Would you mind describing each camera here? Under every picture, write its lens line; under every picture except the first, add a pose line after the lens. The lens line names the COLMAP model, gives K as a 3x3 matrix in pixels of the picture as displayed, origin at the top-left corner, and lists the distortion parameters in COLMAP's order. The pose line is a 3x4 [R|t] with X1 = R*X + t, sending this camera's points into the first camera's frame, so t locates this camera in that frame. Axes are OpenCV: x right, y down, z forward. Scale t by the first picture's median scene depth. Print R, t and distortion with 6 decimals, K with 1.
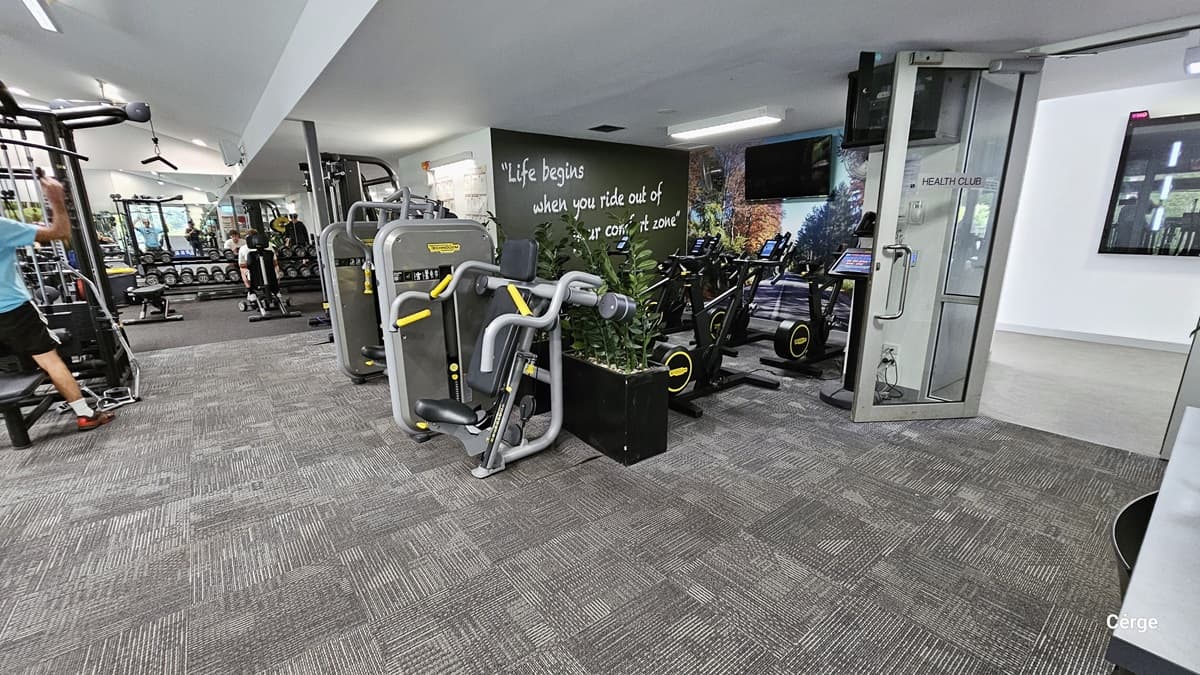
lens RADIAL K [[495.4, 0, 602.4], [0, 495.4, 350.1], [0, 0, 1]] dist [-0.004640, 0.001446]
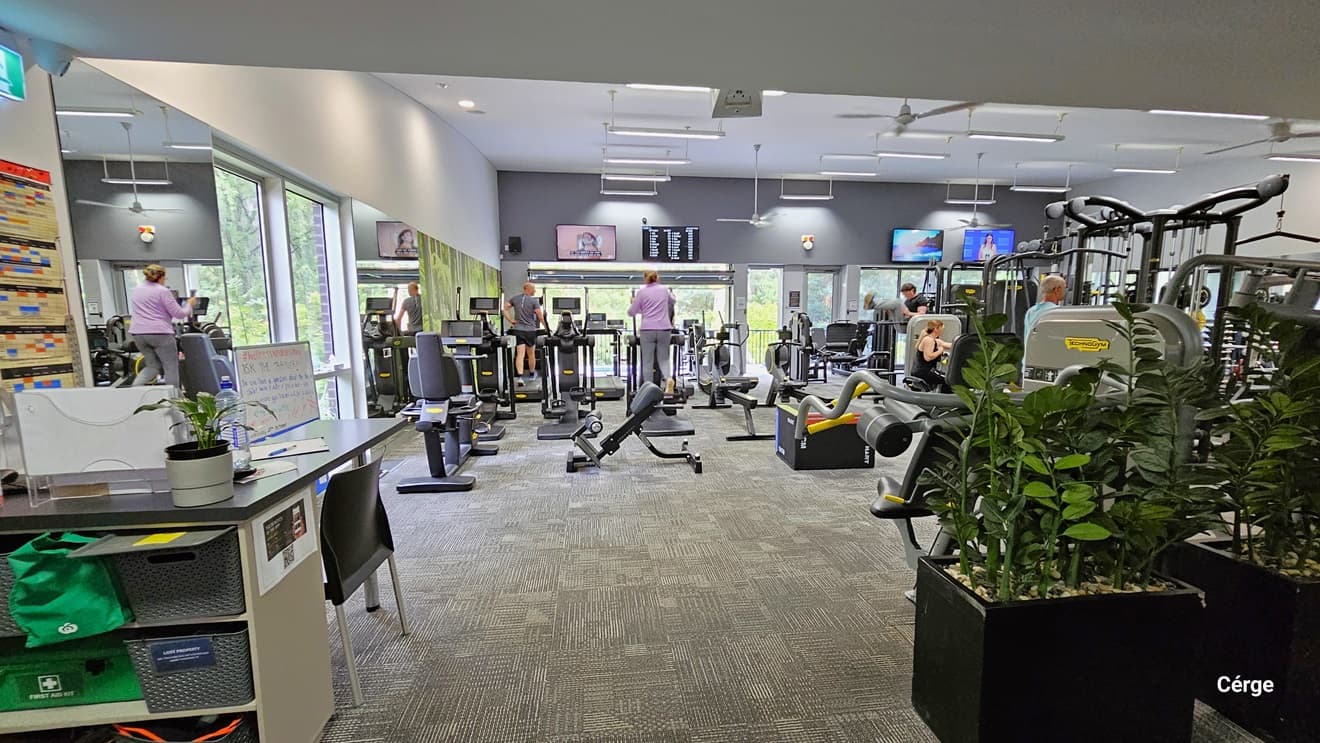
lens RADIAL K [[545.0, 0, 655.3], [0, 545.0, 388.0], [0, 0, 1]] dist [-0.004640, 0.001446]
pose [[-0.533263, 0.120466, -0.837329, 0.655495], [-0.199067, 0.944144, 0.262612, -0.220644], [0.822194, 0.306726, -0.479496, 0.848719]]
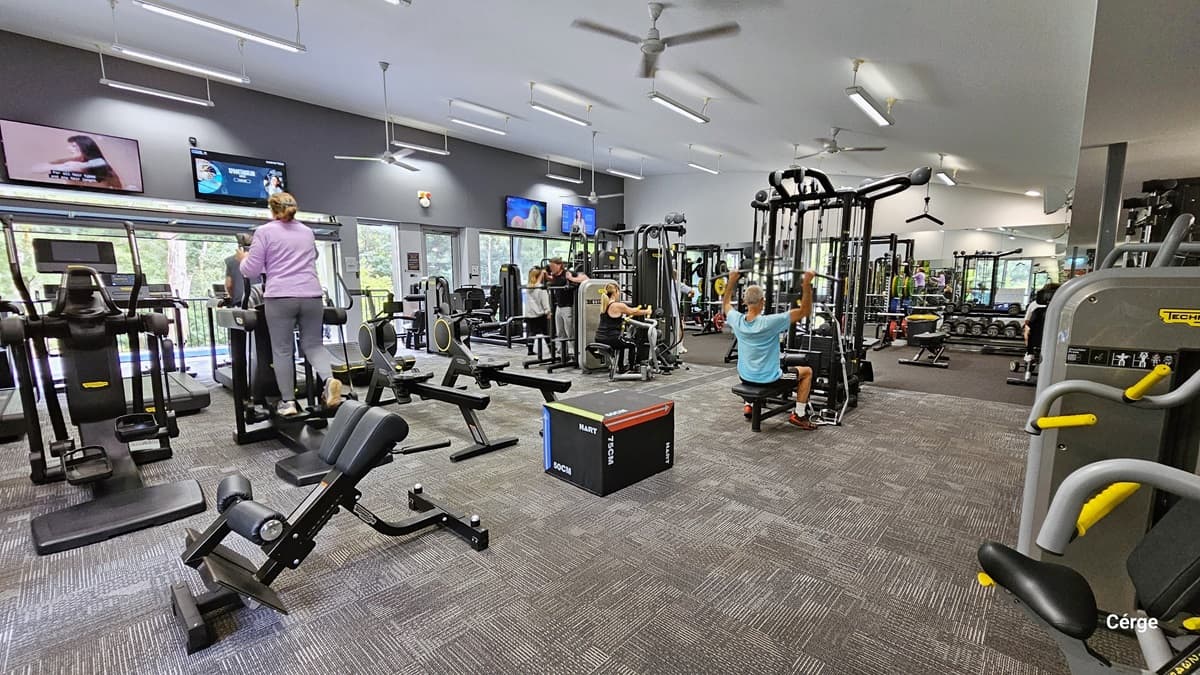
lens RADIAL K [[495.4, 0, 598.5], [0, 495.4, 352.5], [0, 0, 1]] dist [-0.004640, 0.001446]
pose [[0.144089, 0.149331, -0.978232, 0.115311], [-0.246146, 0.962887, 0.110732, -0.063835], [0.958463, 0.224832, 0.175498, 0.265553]]
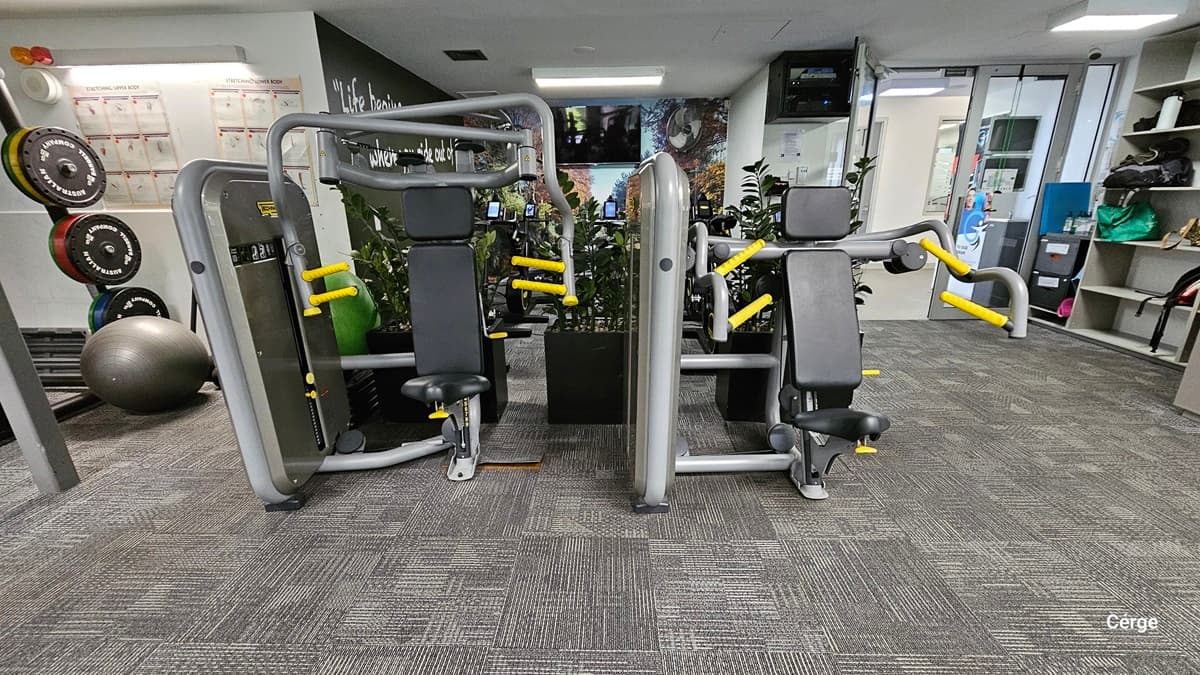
lens RADIAL K [[495.4, 0, 601.7], [0, 495.4, 350.3], [0, 0, 1]] dist [-0.004640, 0.001446]
pose [[0.645289, -0.225187, 0.729995, -0.852259], [0.194747, 0.972487, 0.127841, -0.115600], [-0.738699, 0.059670, 0.671389, 0.624906]]
